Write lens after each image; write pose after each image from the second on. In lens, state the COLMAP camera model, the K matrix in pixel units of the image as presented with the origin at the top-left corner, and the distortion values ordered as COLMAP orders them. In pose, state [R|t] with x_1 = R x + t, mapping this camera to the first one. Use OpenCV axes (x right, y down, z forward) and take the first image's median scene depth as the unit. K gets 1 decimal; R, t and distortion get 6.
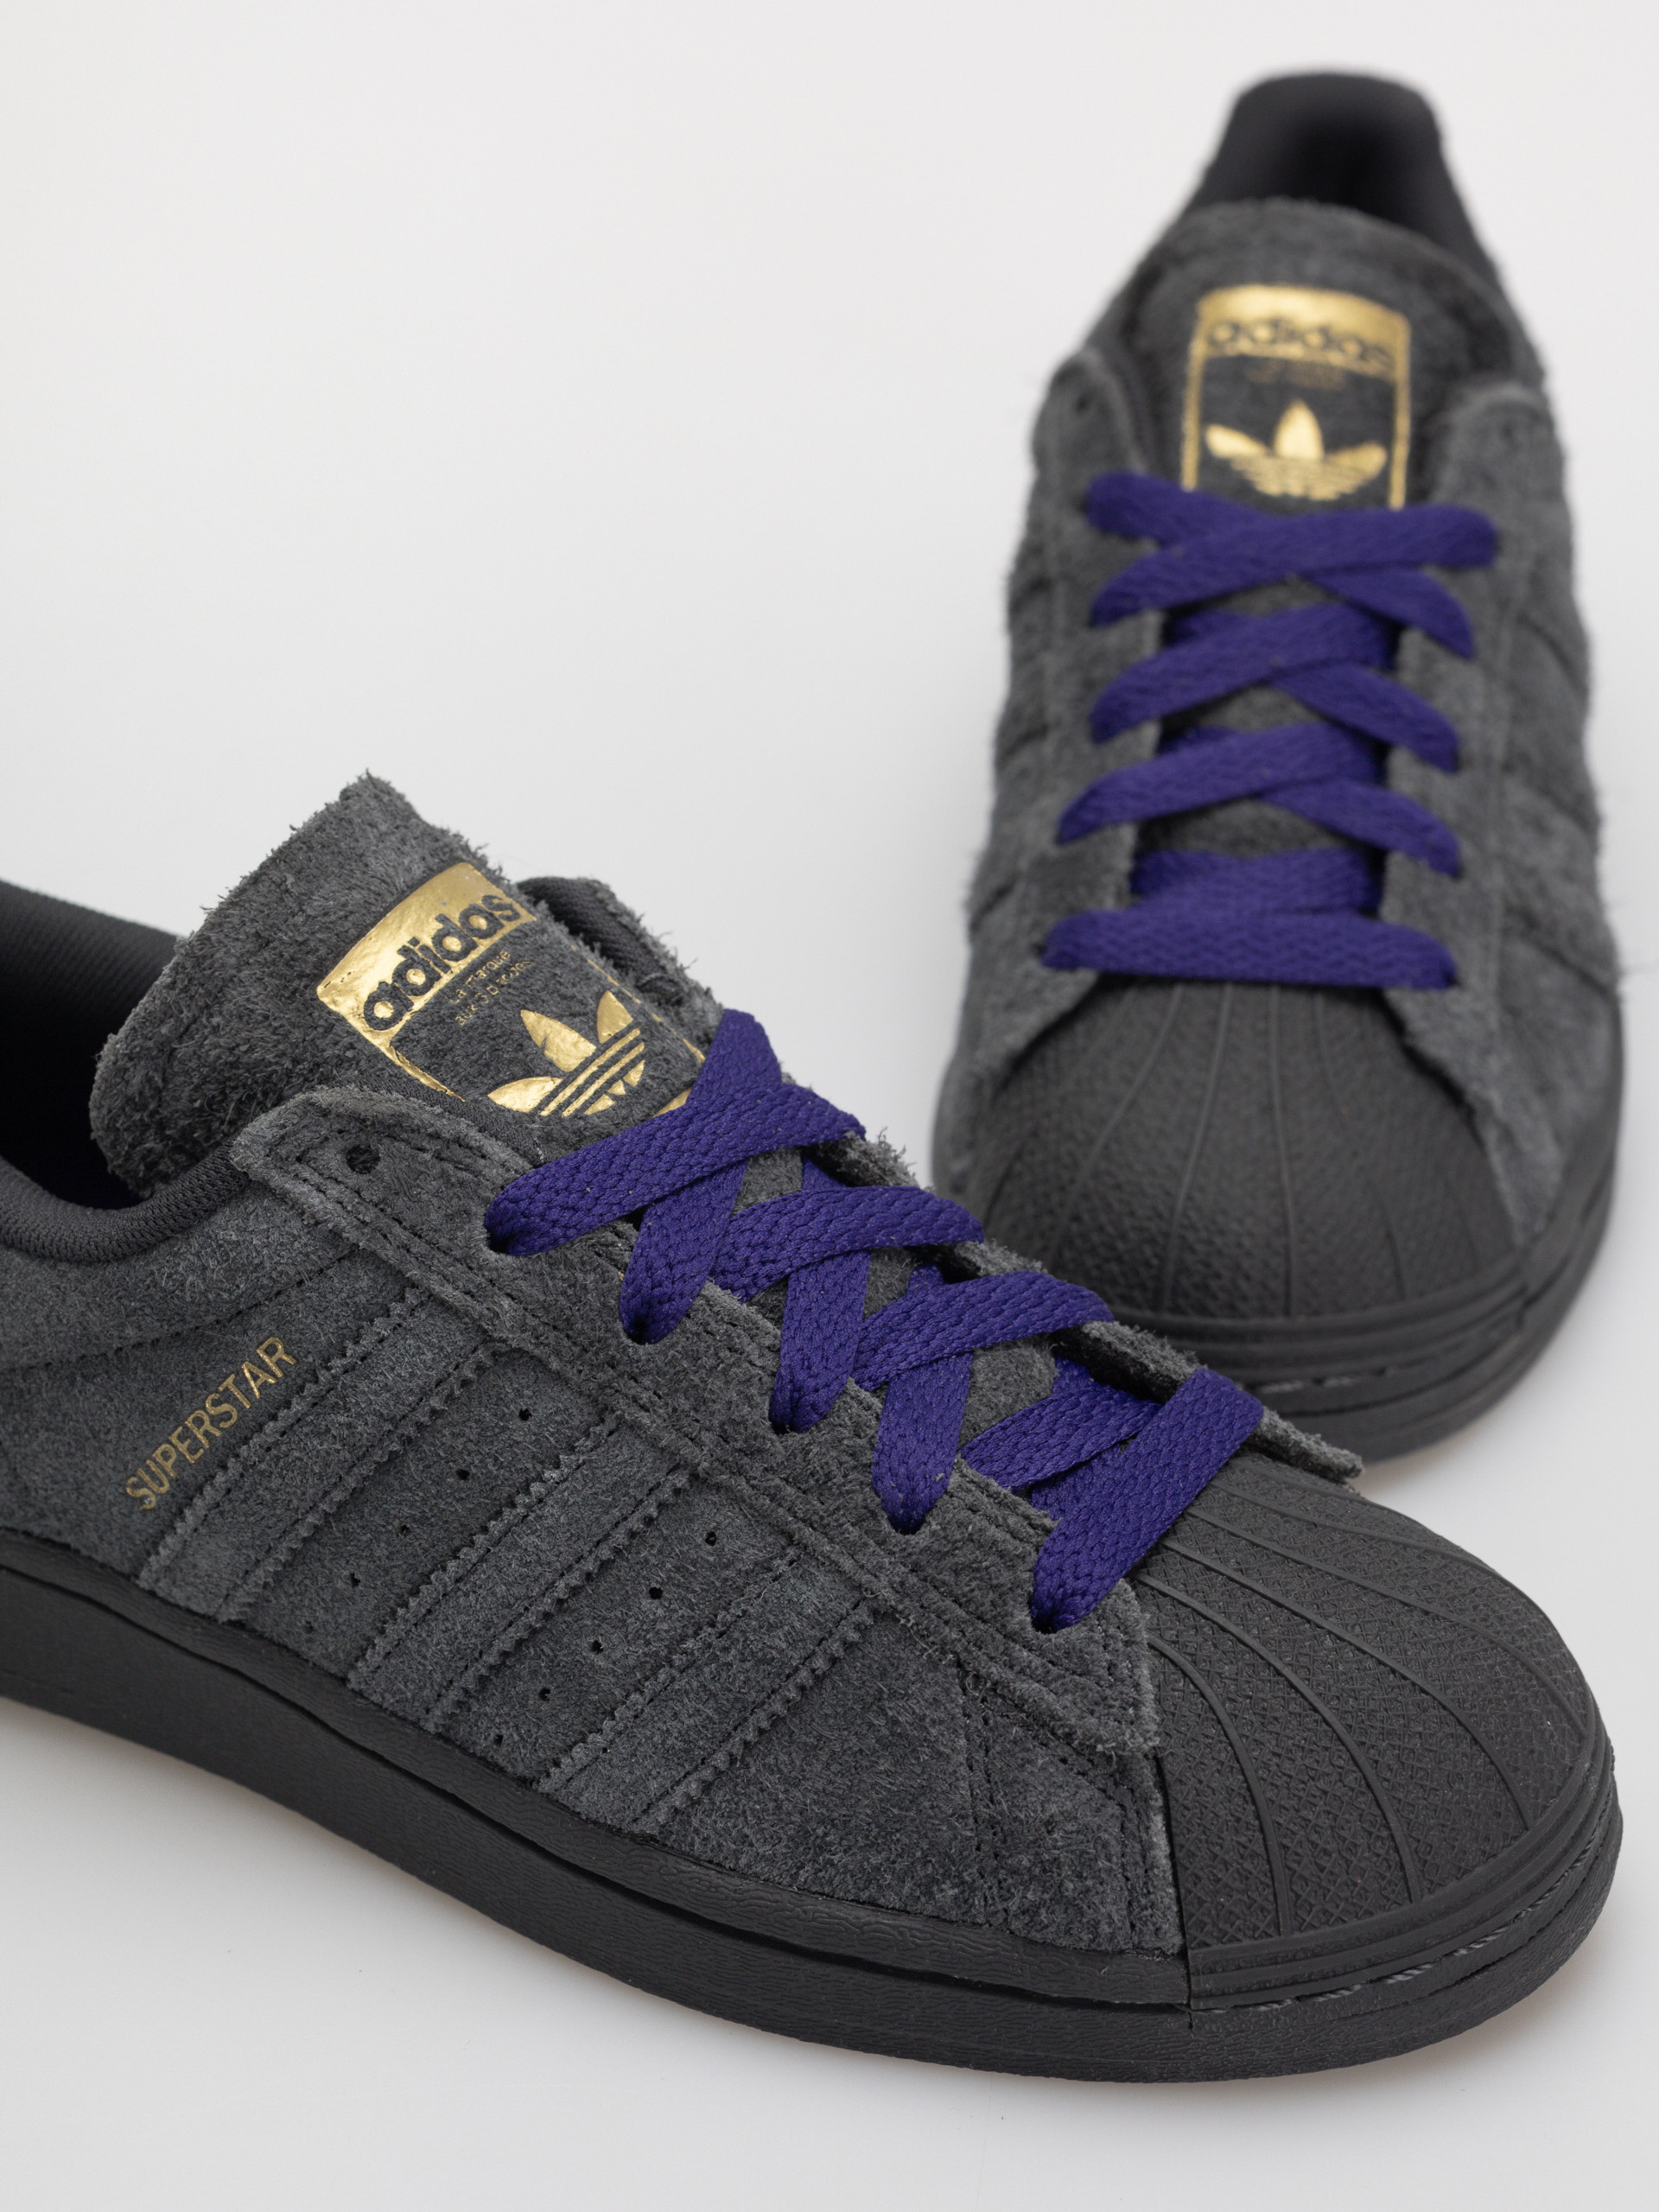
lens RADIAL K [[6025.9, 0, 829.5], [0, 6025.9, 1106.0], [0, 0, 1]] dist [0.598271, -21.034240]
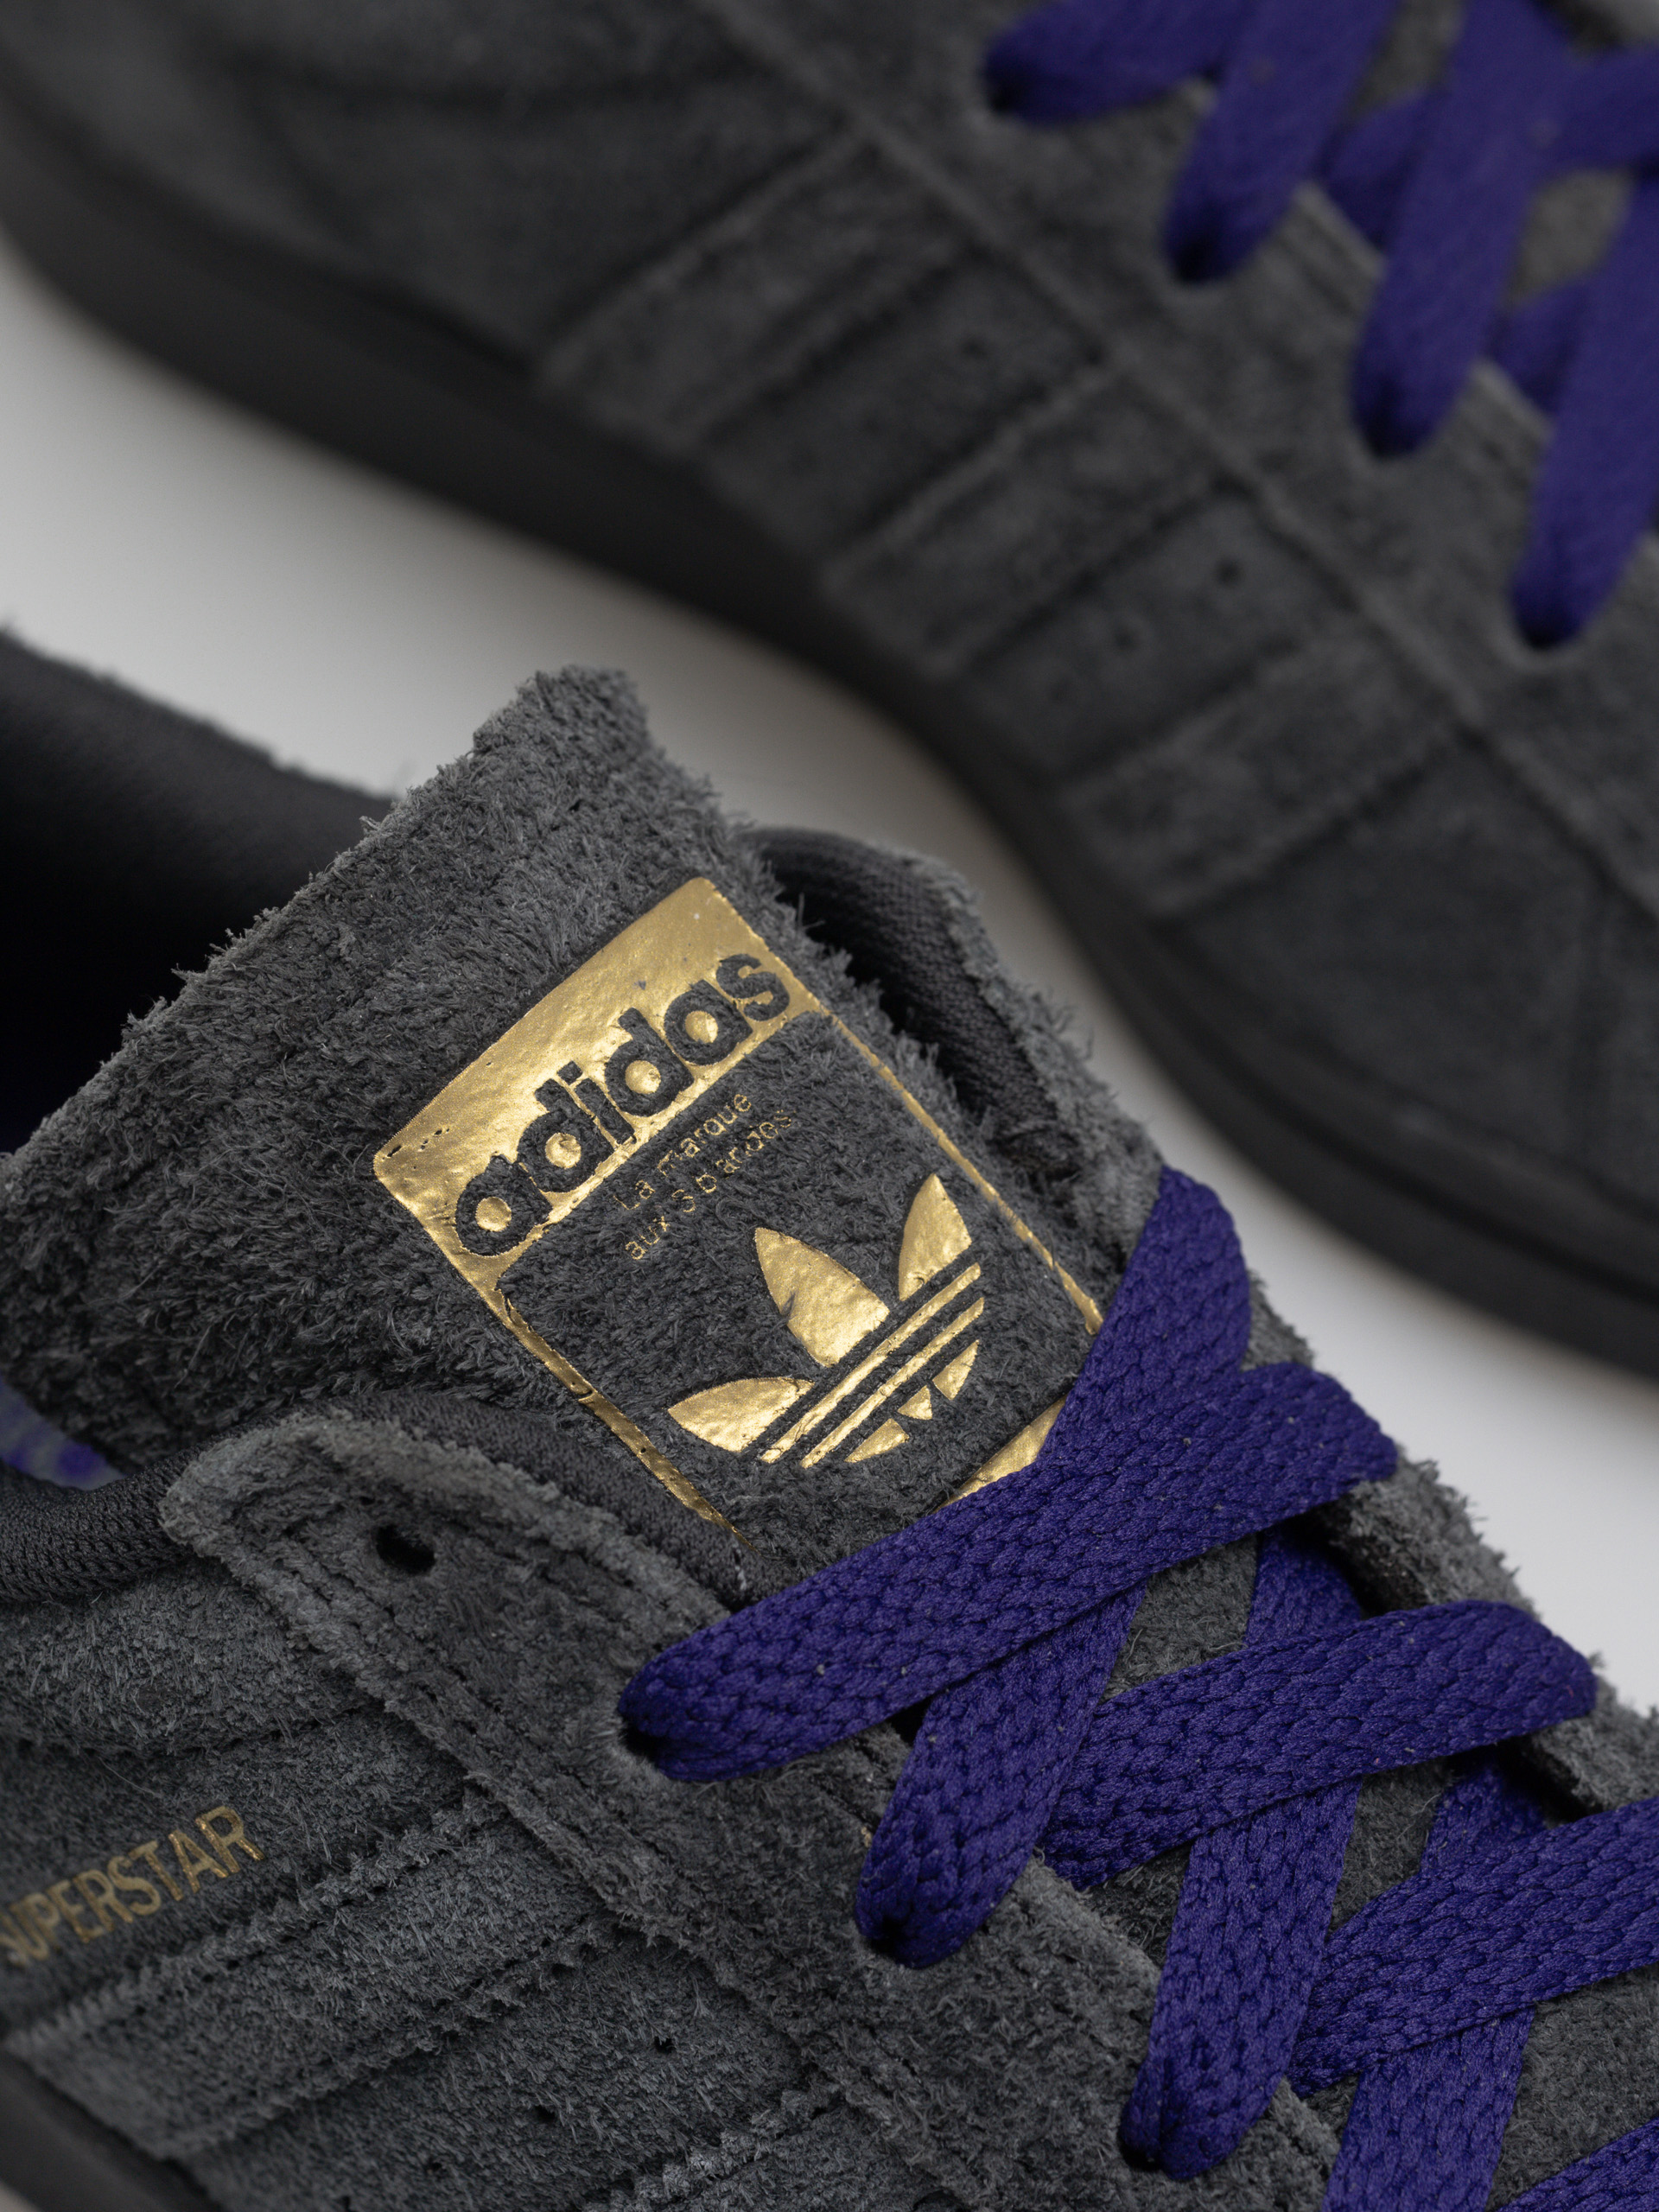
lens RADIAL K [[6664.5, 0, 764.8], [0, 6664.5, 1154.6], [0, 0, 1]] dist [0.639055, -2.073835]
pose [[0.986052, 0.129518, -0.104528, 0.009798], [-0.095968, 0.955567, 0.278713, -0.186934], [0.135982, -0.264795, 0.954669, 0.452617]]
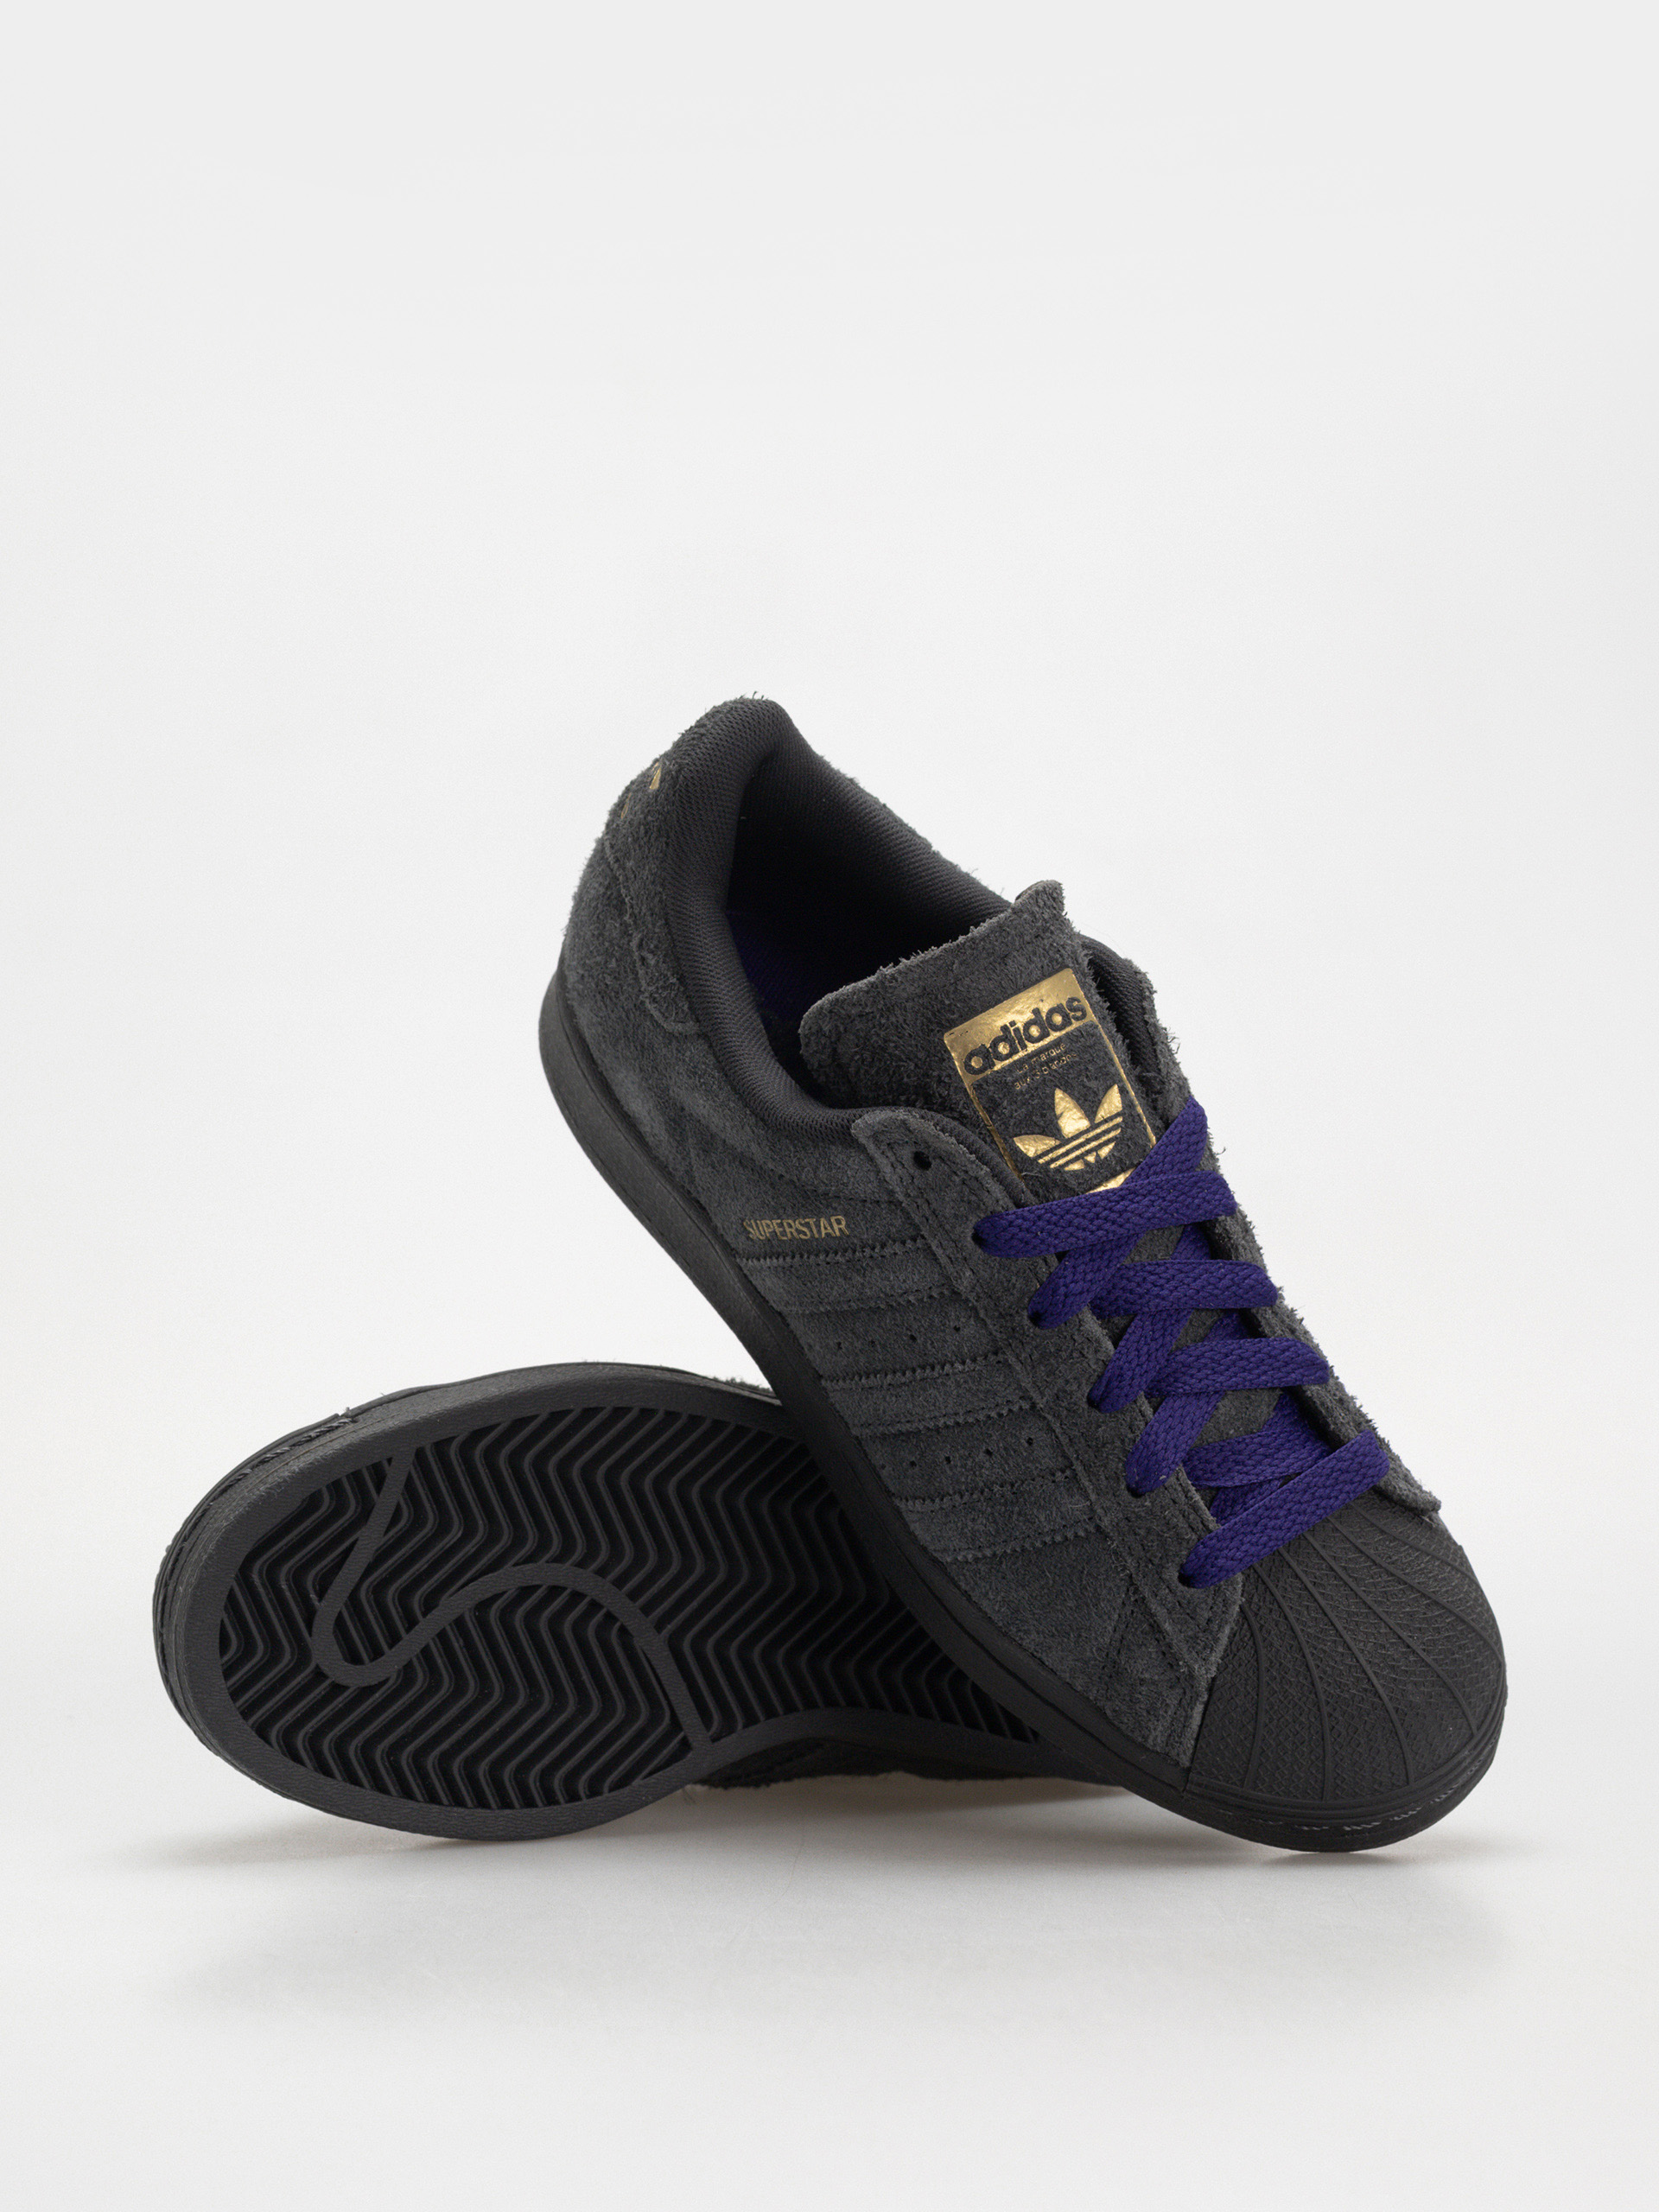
lens RADIAL K [[6025.9, 0, 829.5], [0, 6025.9, 1106.0], [0, 0, 1]] dist [0.598271, -21.034240]
pose [[0.910389, 0.405952, -0.079972, 0.025849], [-0.346337, 0.853428, 0.389502, -0.634737], [0.226369, -0.326901, 0.917547, -0.519069]]
